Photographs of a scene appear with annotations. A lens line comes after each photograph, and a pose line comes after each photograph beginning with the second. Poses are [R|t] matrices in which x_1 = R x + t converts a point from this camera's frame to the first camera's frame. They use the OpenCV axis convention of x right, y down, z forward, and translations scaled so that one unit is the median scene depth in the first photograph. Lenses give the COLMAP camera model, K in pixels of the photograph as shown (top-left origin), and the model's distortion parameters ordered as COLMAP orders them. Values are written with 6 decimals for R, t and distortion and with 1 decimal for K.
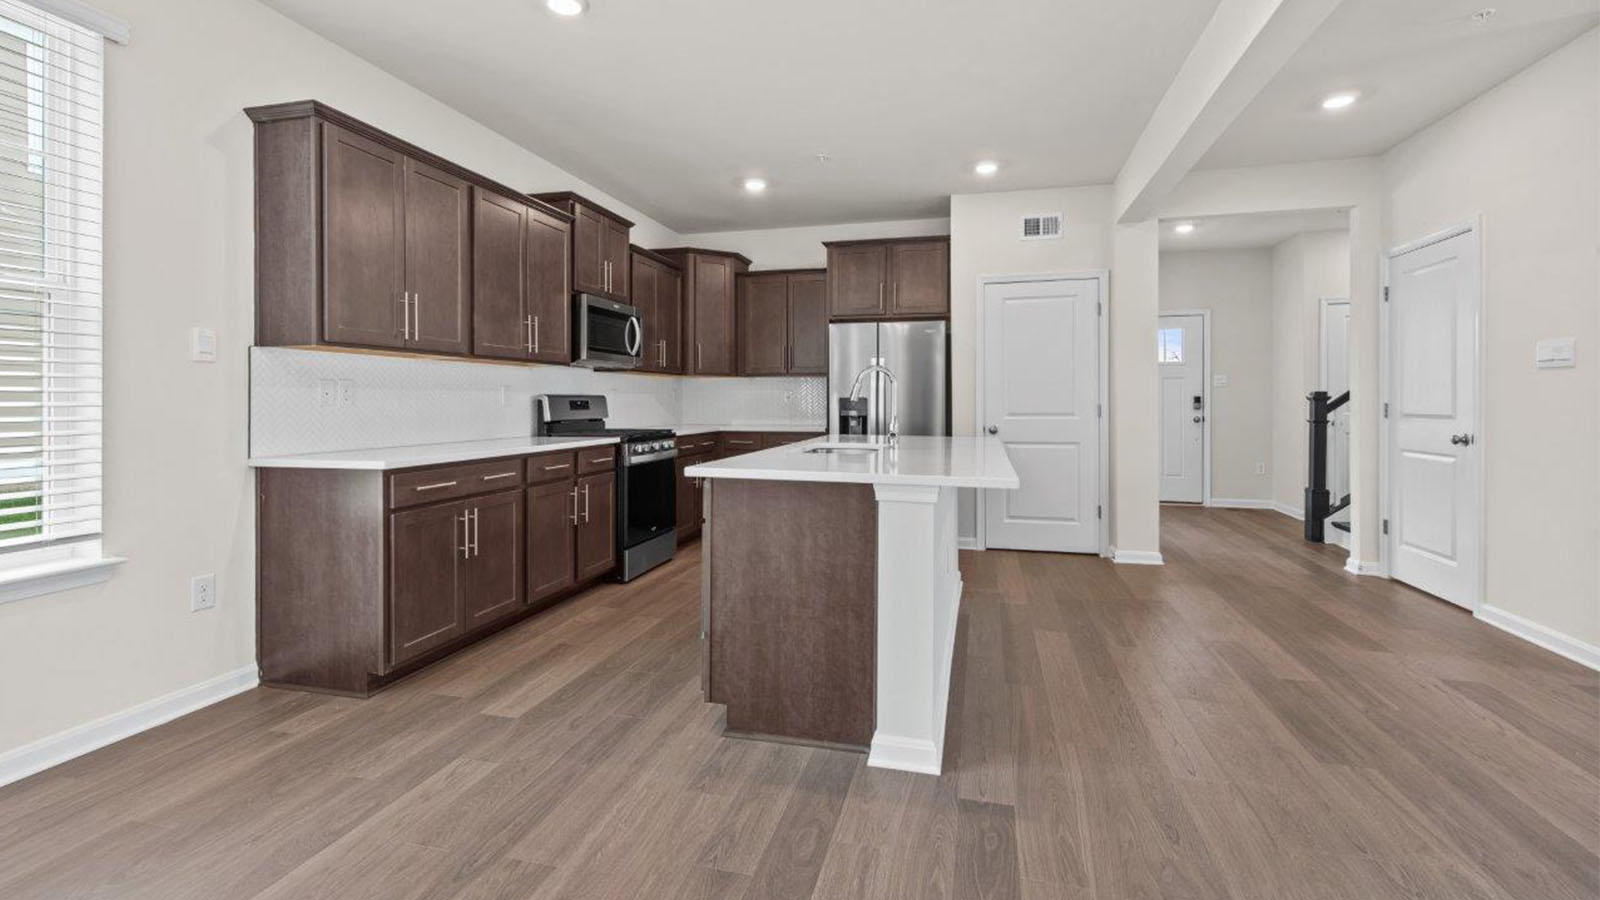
lens RADIAL K [[712.1, 0, 800.2], [0, 712.1, 401.3], [0, 0, 1]] dist [0.023492, -0.012331]
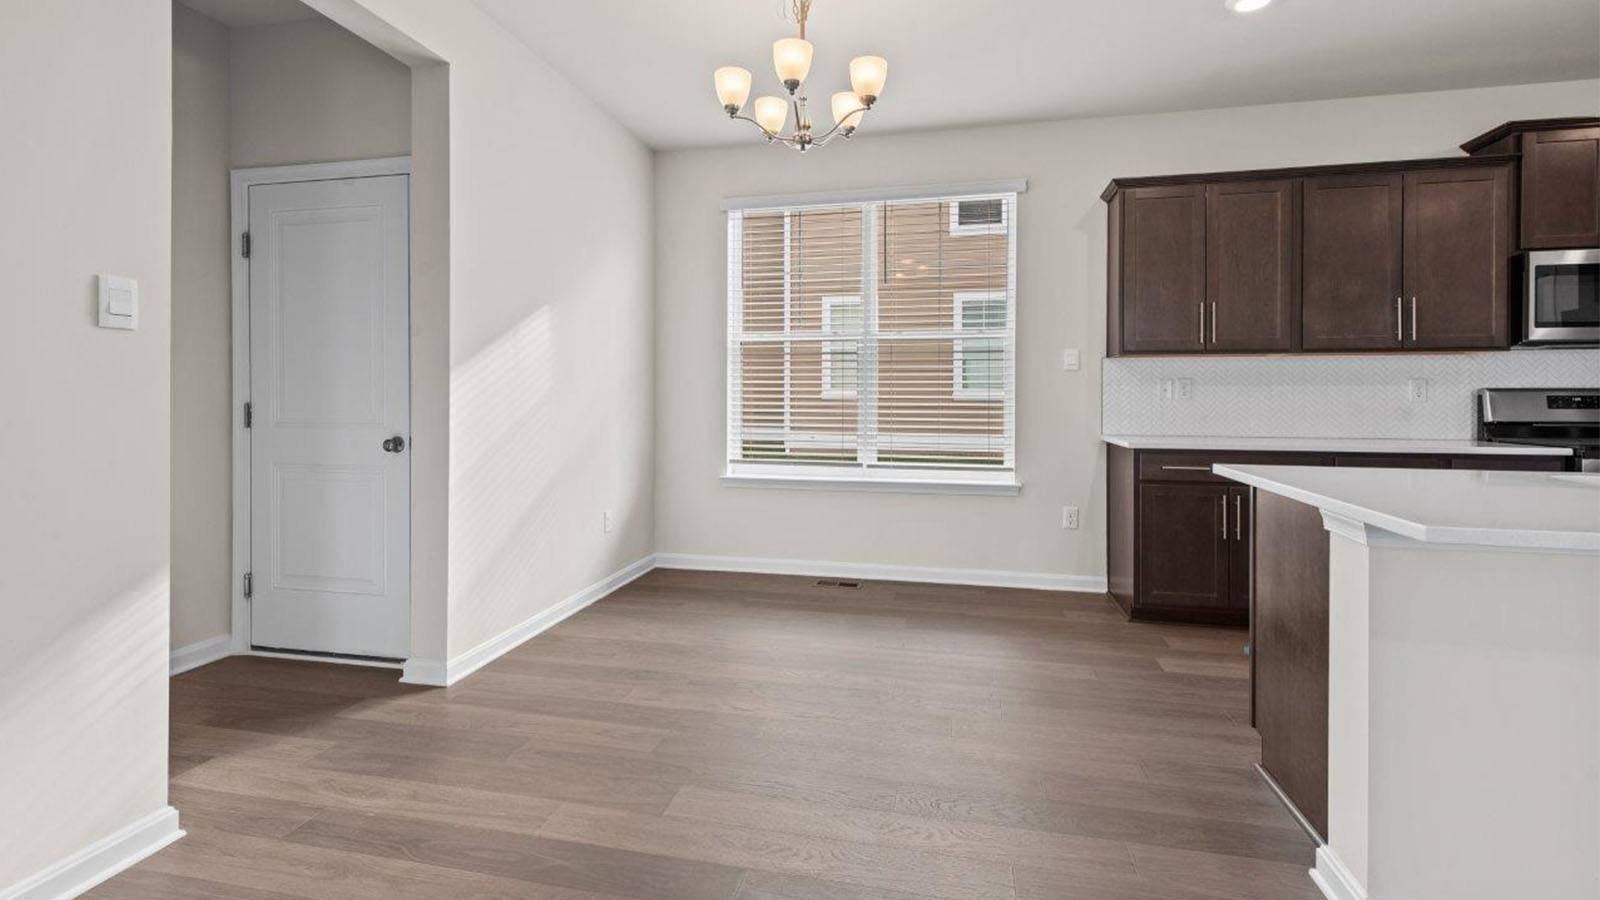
lens RADIAL K [[712.1, 0, 800.2], [0, 712.1, 401.3], [0, 0, 1]] dist [0.023492, -0.012331]
pose [[0.032003, 0.007692, -0.999458, 0.464571], [-0.002364, 0.999968, 0.007620, 0.001007], [0.999485, 0.002119, 0.032020, 0.239295]]
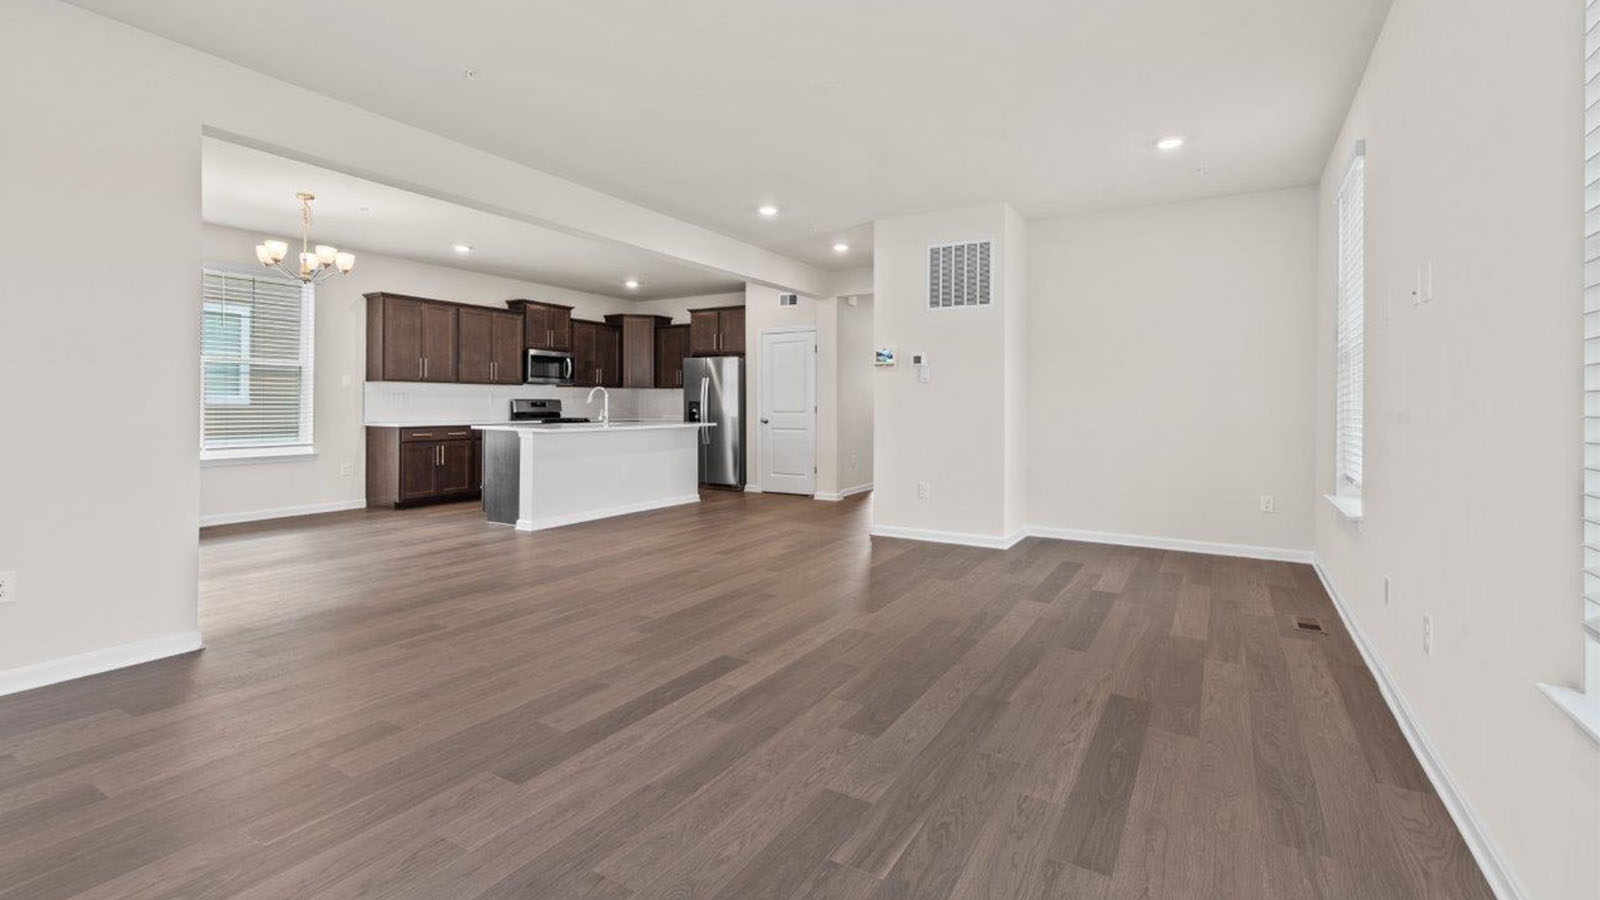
lens RADIAL K [[712.1, 0, 800.2], [0, 712.1, 401.3], [0, 0, 1]] dist [0.023492, -0.012331]
pose [[0.958594, 0.003989, -0.284750, 1.107320], [-0.005702, 0.999970, -0.005185, 0.002721], [0.284721, 0.006594, 0.958588, -0.786169]]
